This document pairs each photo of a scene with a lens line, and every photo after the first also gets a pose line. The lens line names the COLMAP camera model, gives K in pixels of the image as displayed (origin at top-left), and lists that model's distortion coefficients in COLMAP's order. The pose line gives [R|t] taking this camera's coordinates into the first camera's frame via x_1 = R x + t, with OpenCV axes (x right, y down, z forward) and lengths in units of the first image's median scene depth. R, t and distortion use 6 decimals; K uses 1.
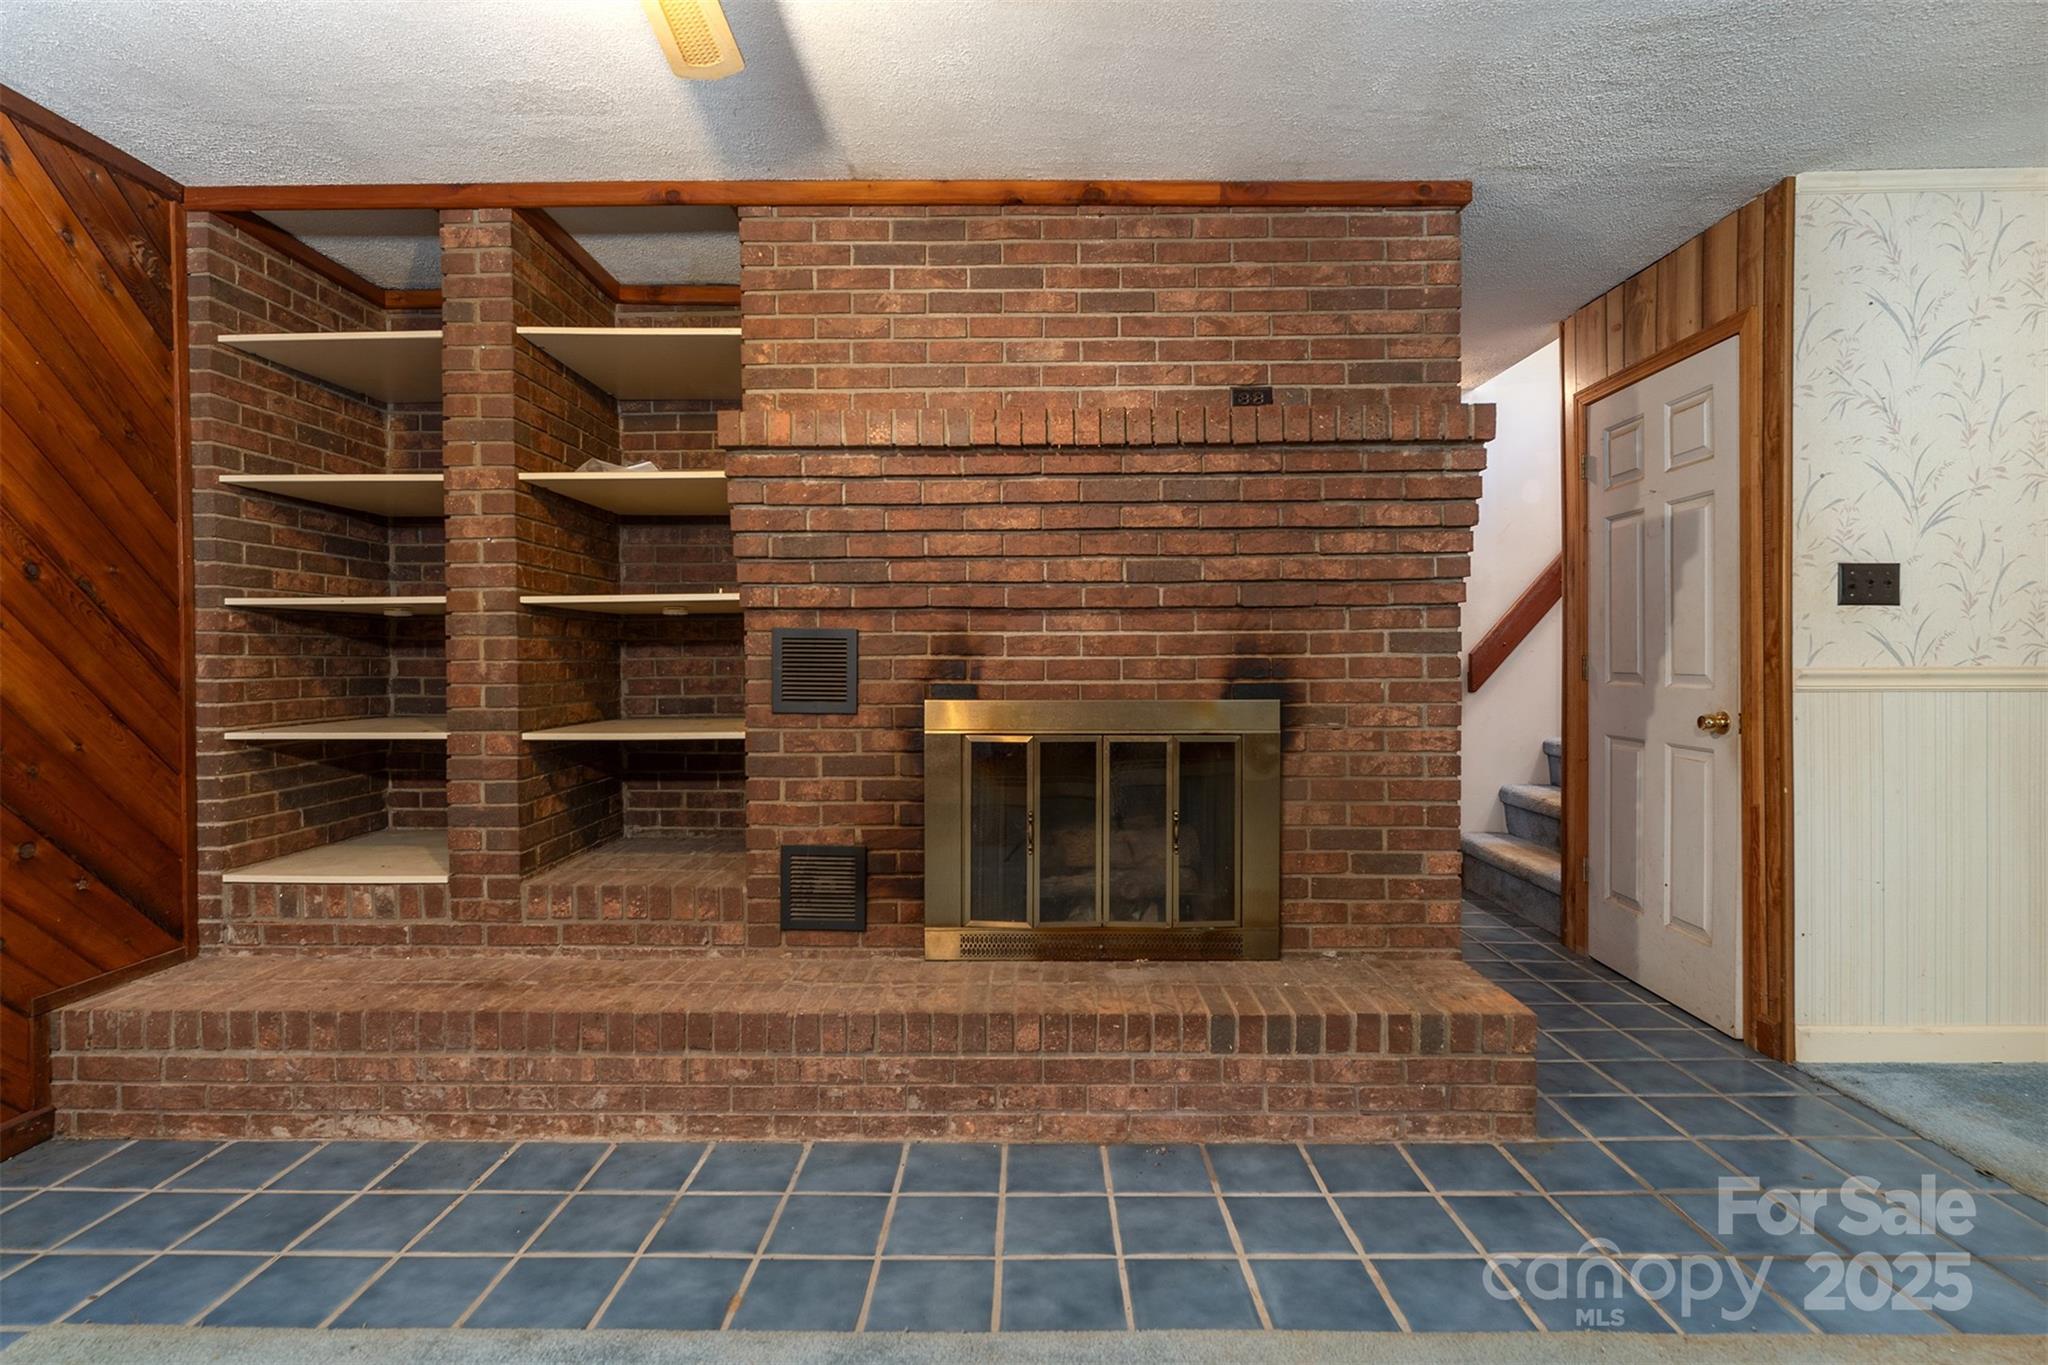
lens RADIAL K [[977.1, 0, 1033.9], [0, 977.1, 663.6], [0, 0, 1]] dist [0.000280, 0.000078]
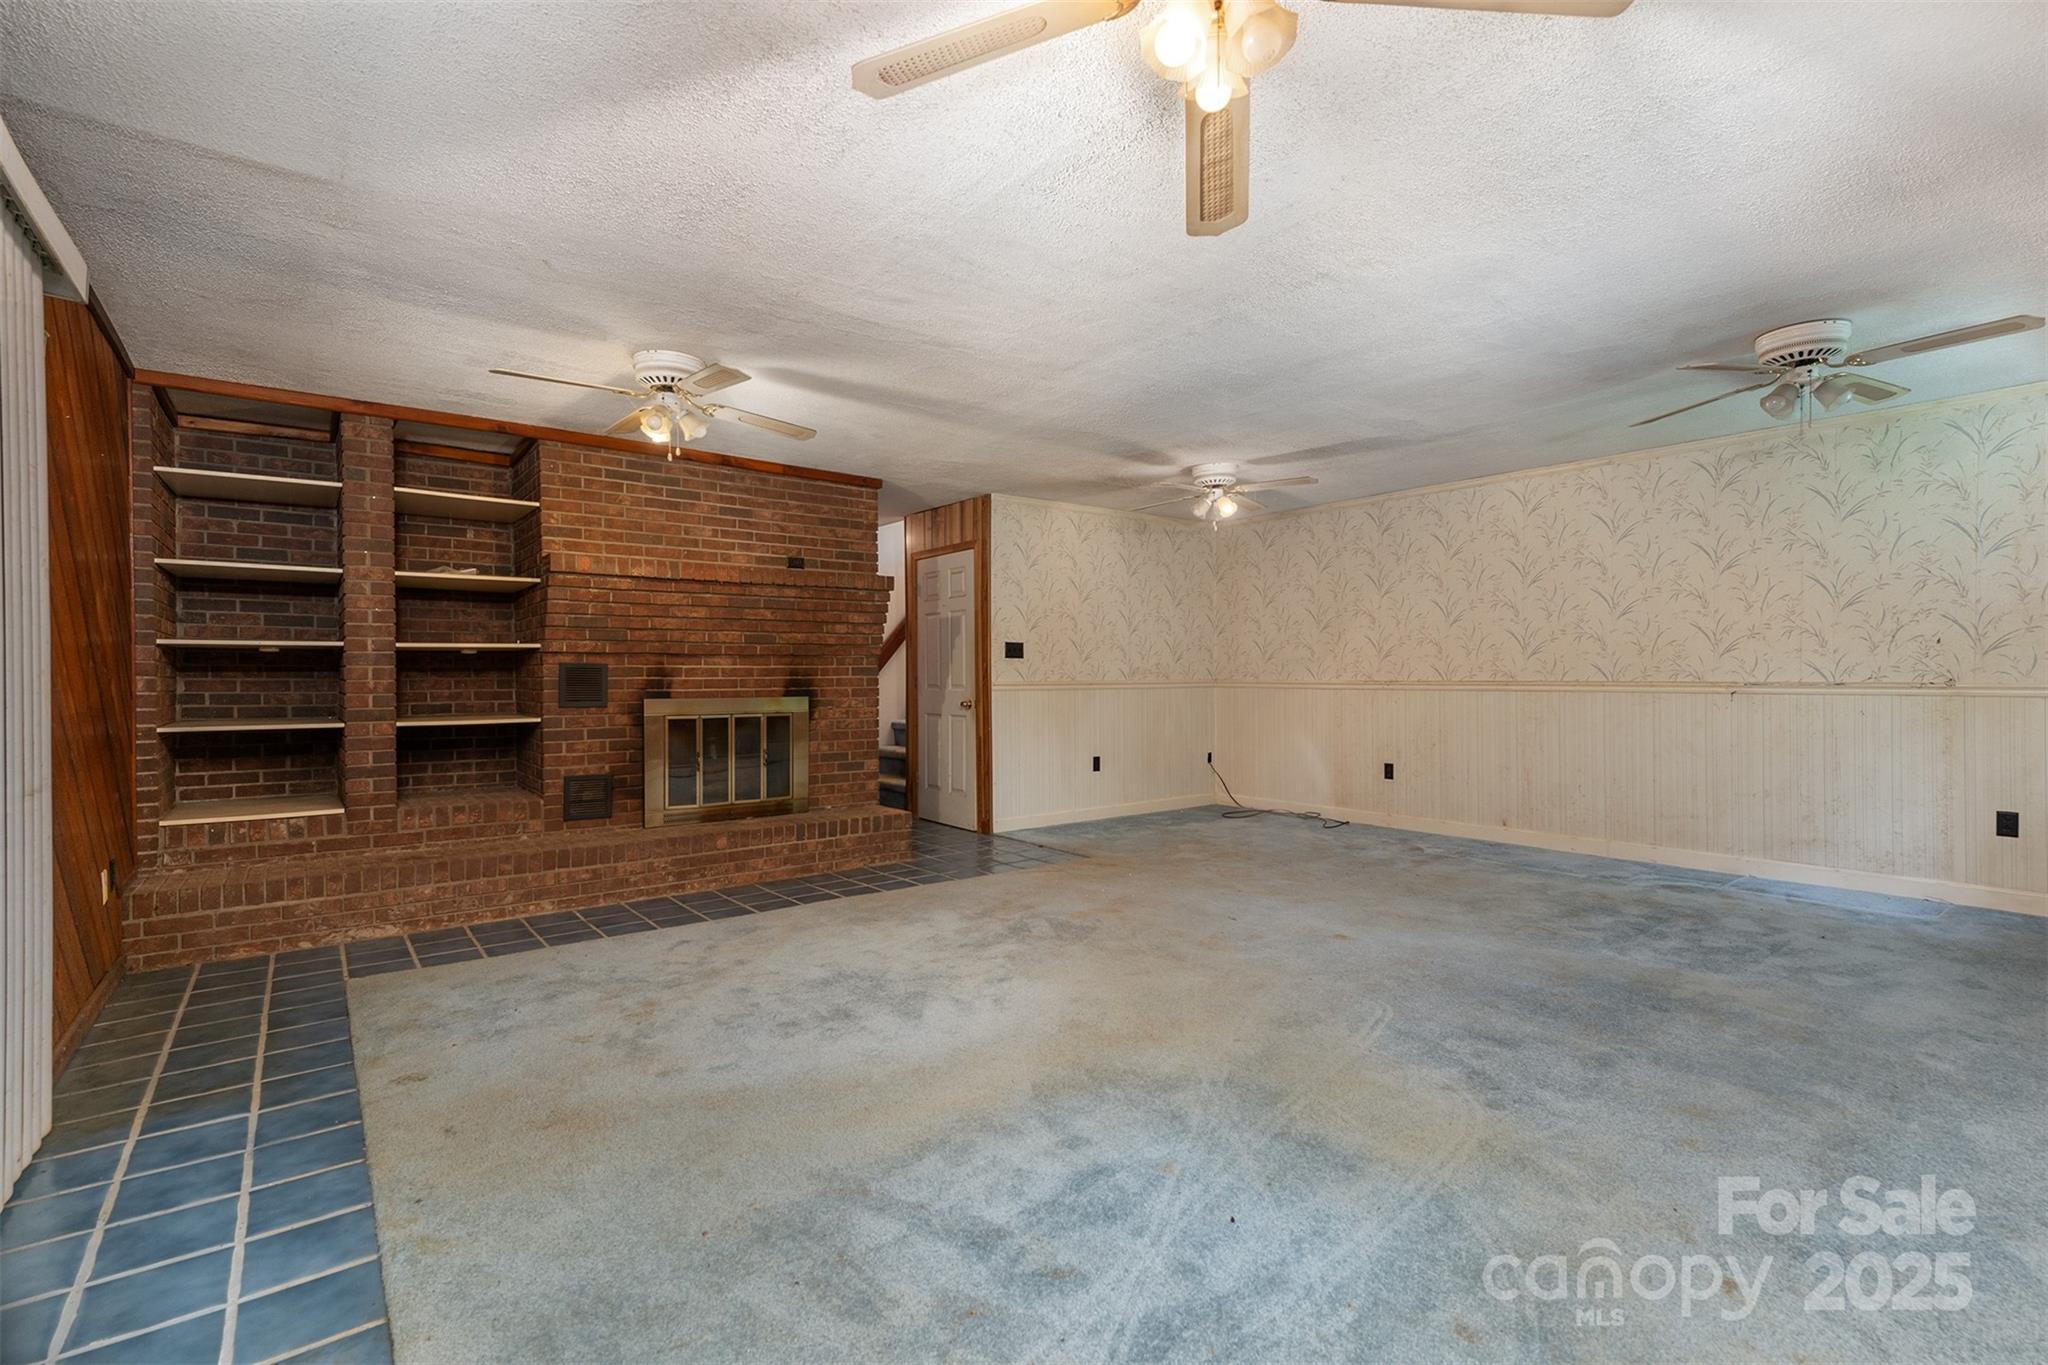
lens RADIAL K [[944.1, 0, 1023.0], [0, 944.1, 684.6], [0, 0, 1]] dist [0.022428, 0.000502]
pose [[0.785423, -0.004968, 0.618939, -0.705886], [0.005563, 0.999984, 0.000966, 0.009794], [-0.618934, 0.002685, 0.785439, -1.016866]]
